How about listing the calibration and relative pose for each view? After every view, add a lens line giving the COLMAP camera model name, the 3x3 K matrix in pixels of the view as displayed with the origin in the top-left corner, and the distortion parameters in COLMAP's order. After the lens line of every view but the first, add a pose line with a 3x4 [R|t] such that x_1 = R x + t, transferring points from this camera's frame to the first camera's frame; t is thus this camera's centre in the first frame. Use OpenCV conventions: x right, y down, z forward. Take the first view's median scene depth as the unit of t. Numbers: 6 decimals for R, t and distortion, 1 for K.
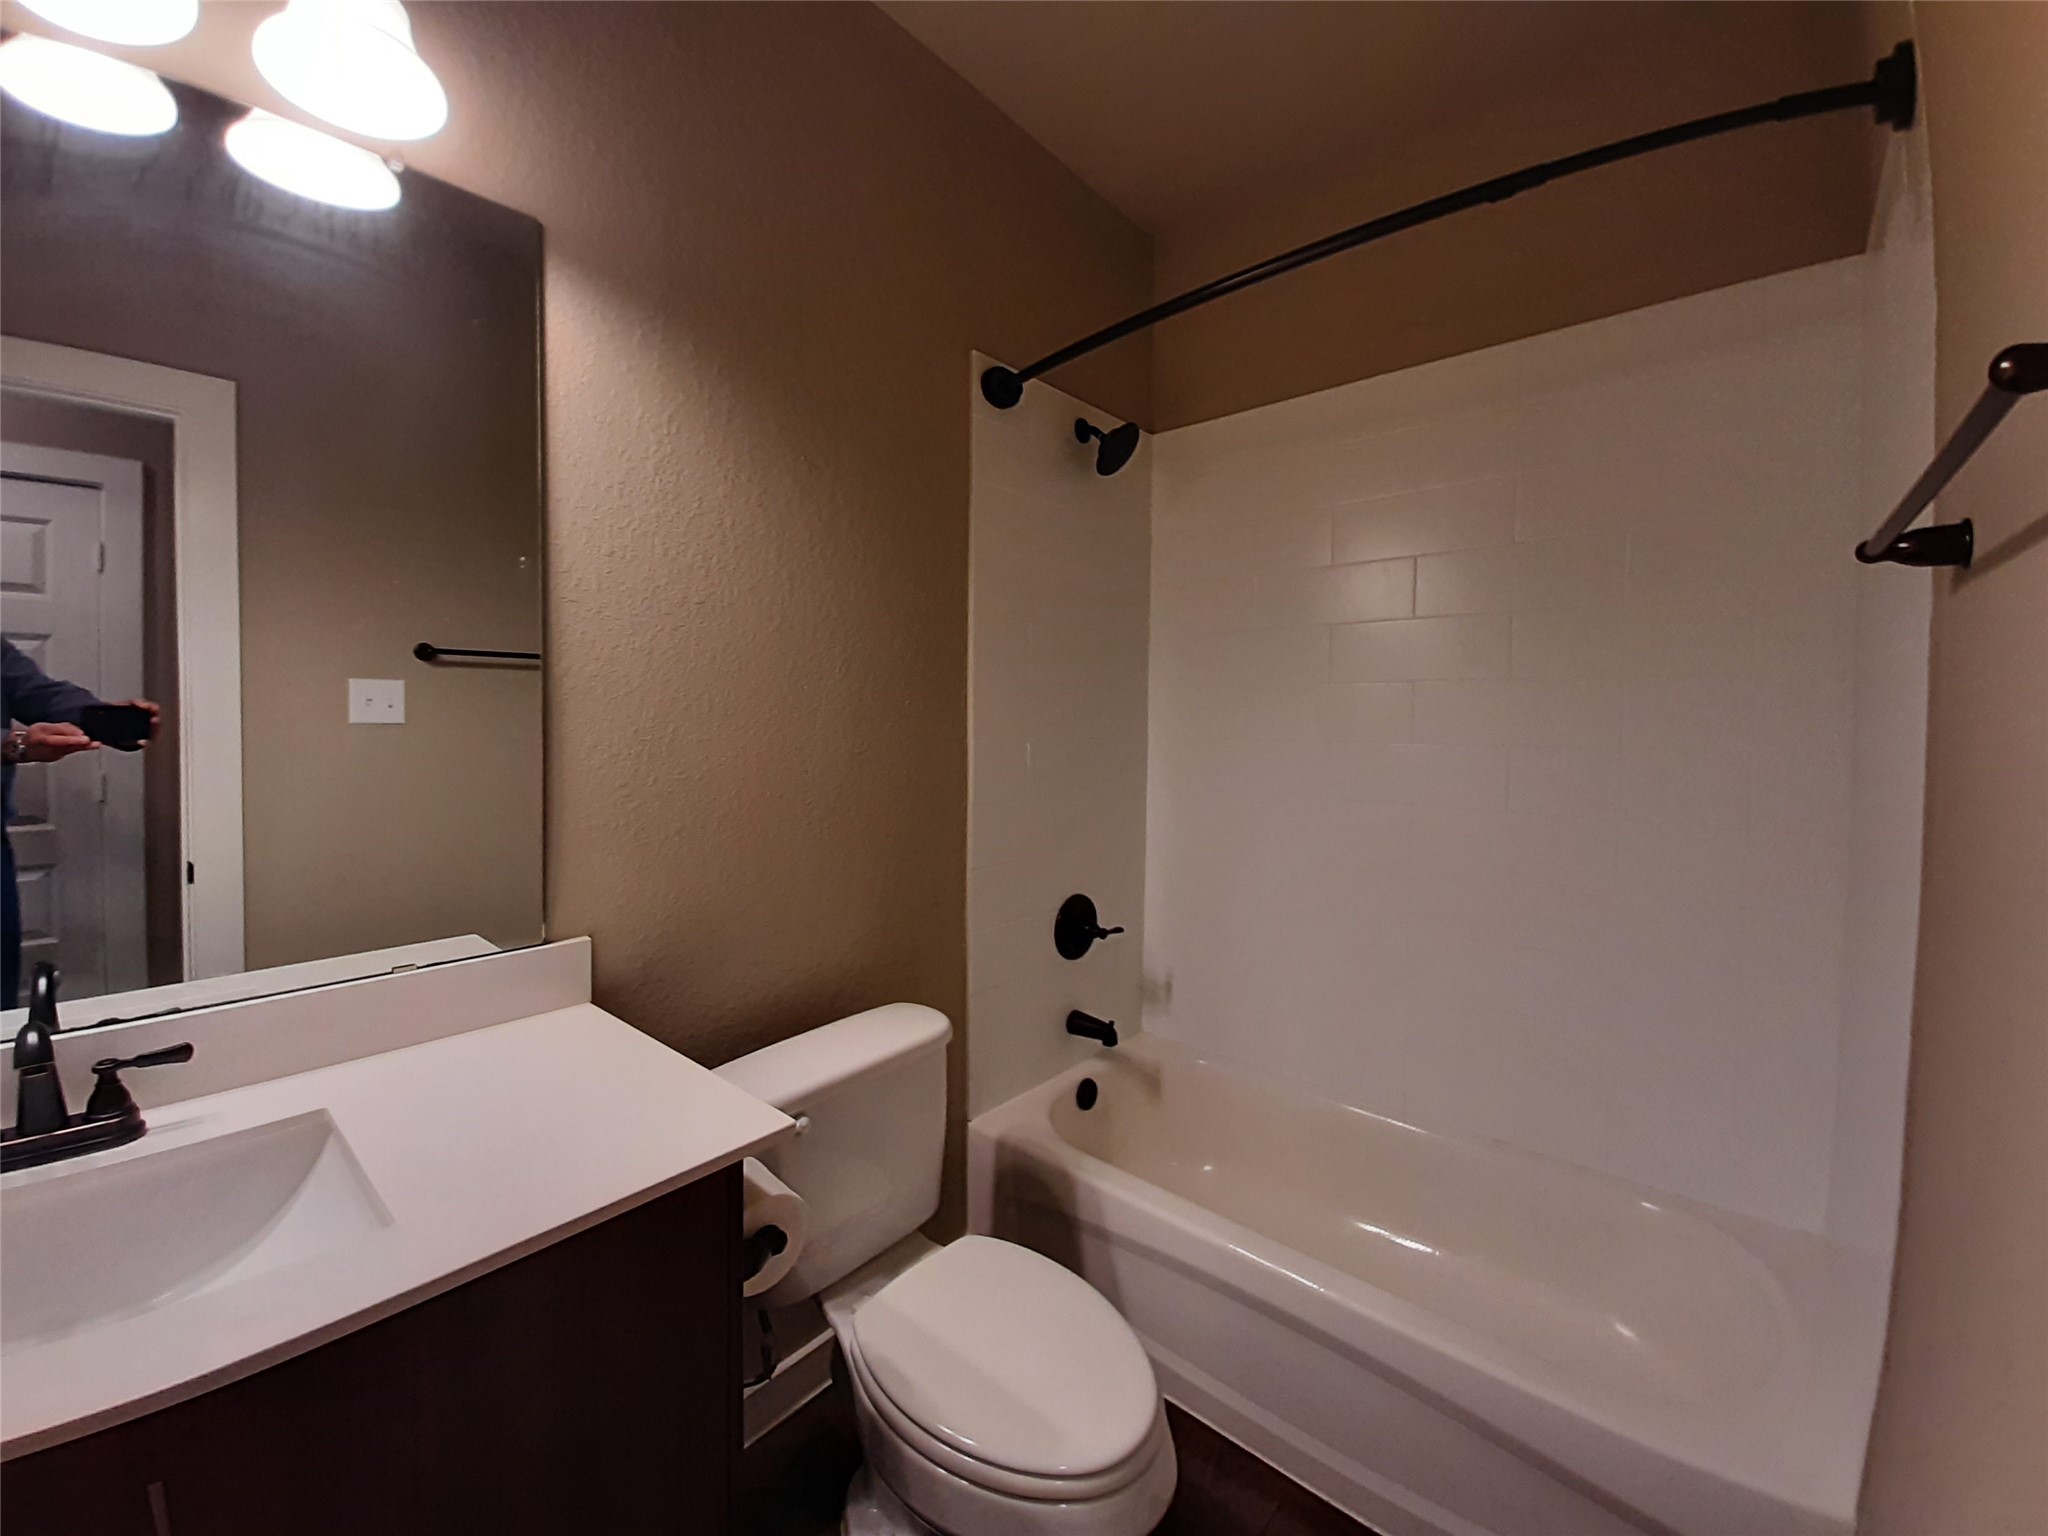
lens RADIAL K [[806.9, 0, 1014.5], [0, 806.9, 742.7], [0, 0, 1]] dist [0.014741, -0.014529]
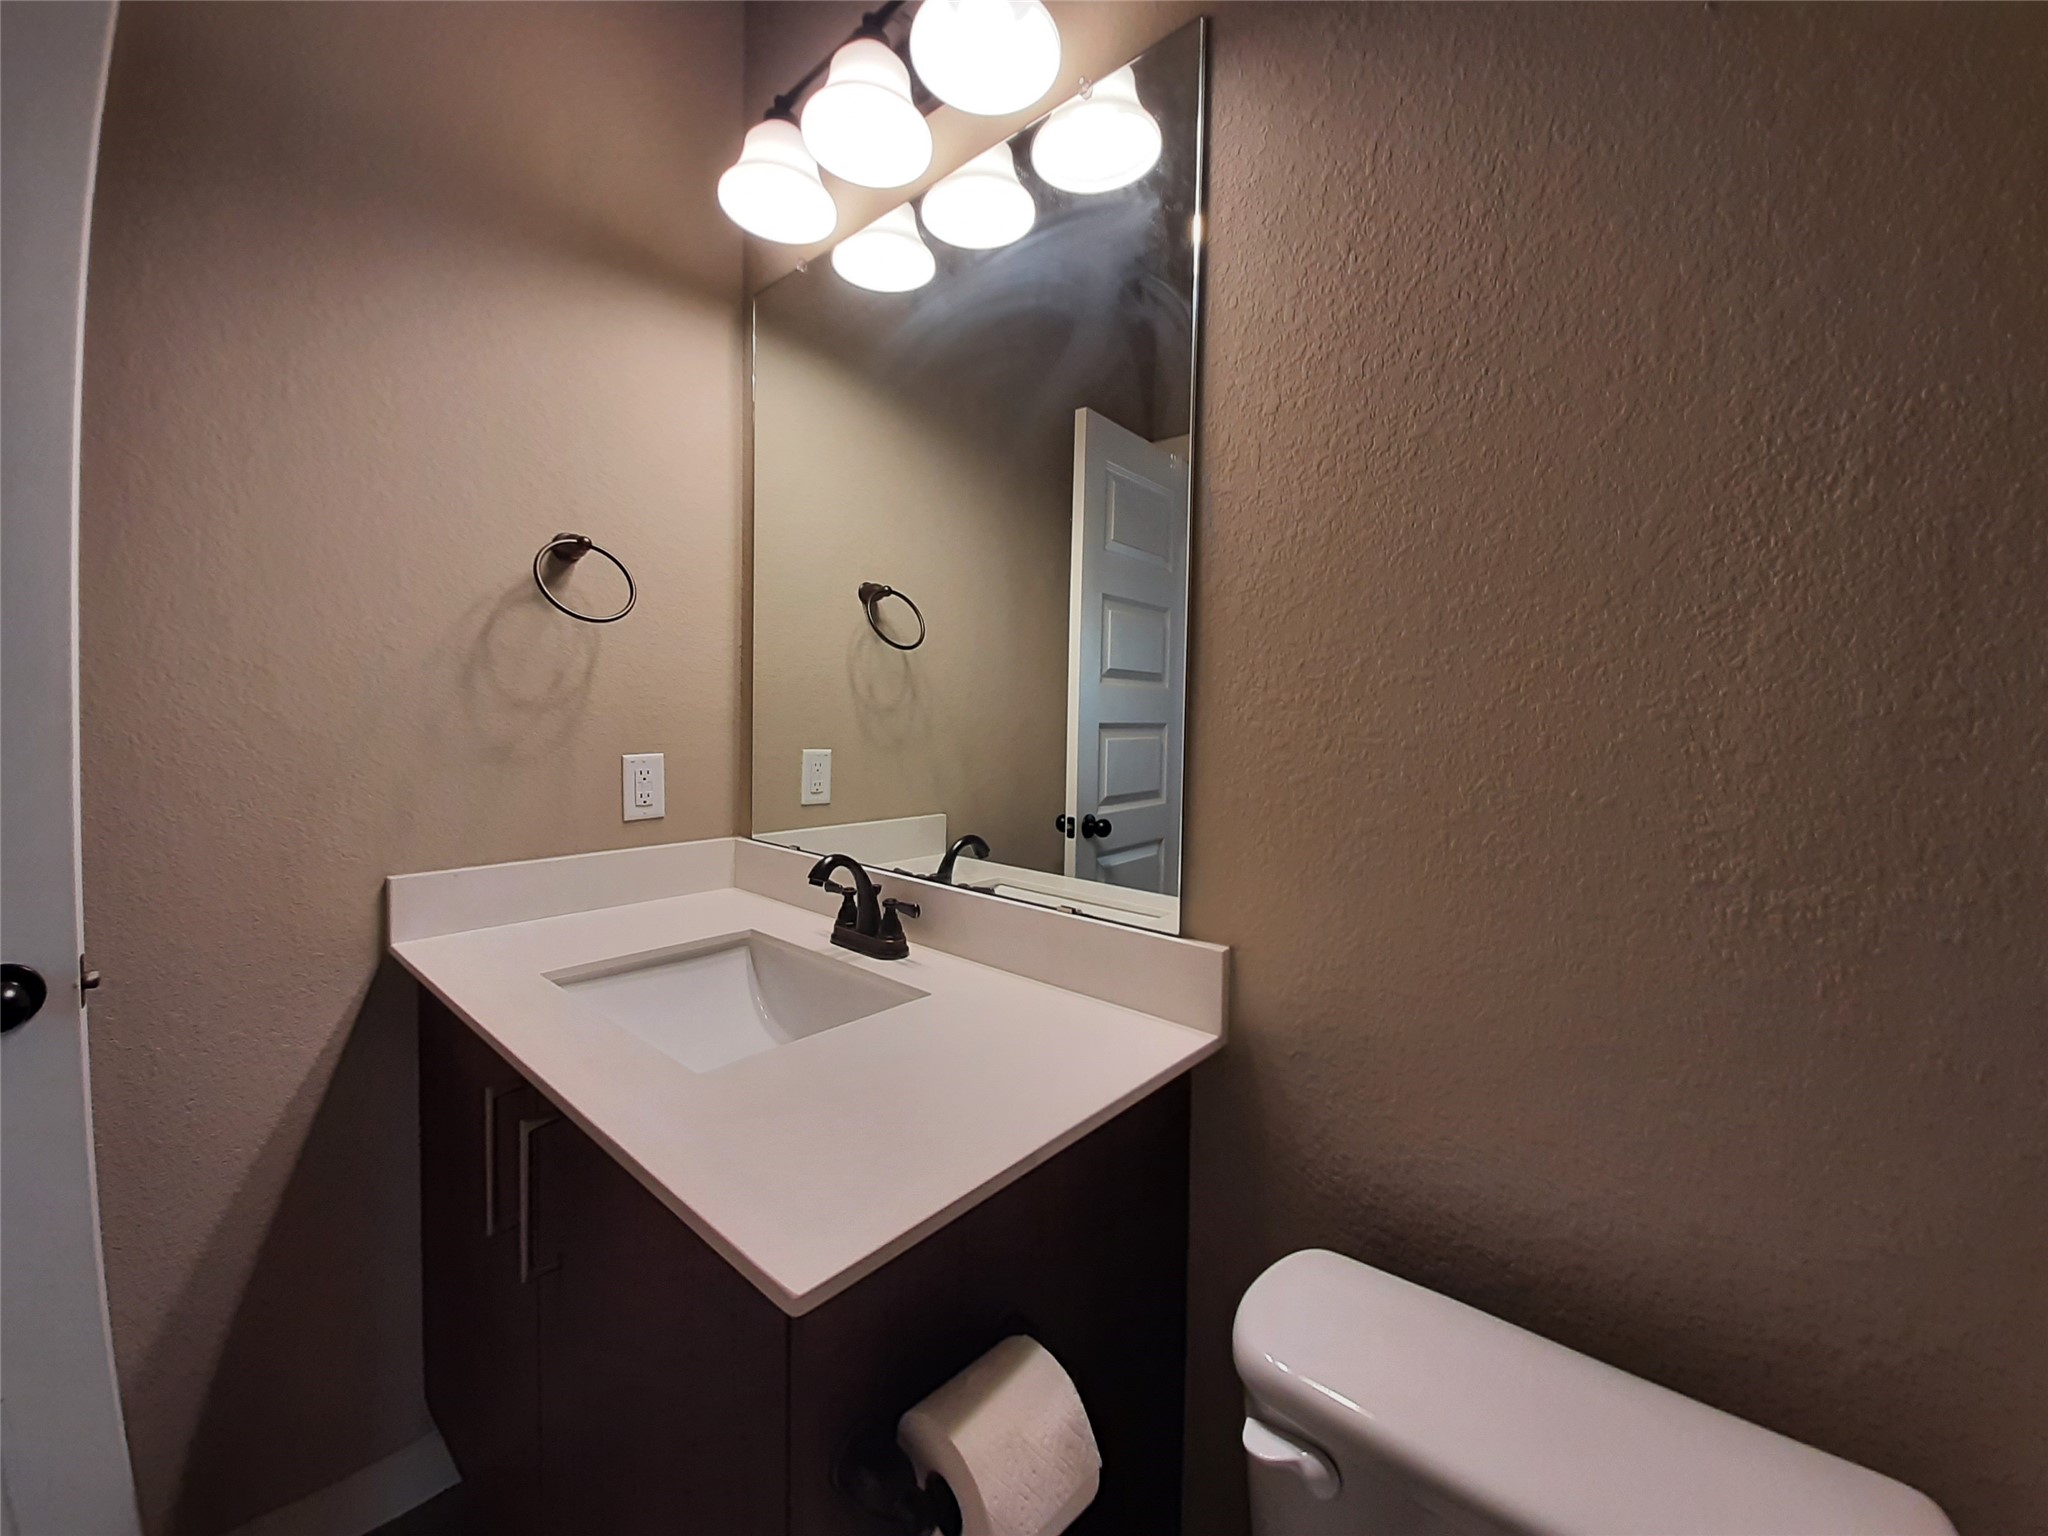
lens RADIAL K [[806.9, 0, 1014.5], [0, 806.9, 742.7], [0, 0, 1]] dist [0.014741, -0.014529]
pose [[-0.019918, 0.027702, -0.999418, 0.199986], [-0.050096, 0.998333, 0.028670, 0.041812], [0.998546, 0.050638, -0.018498, 0.791445]]
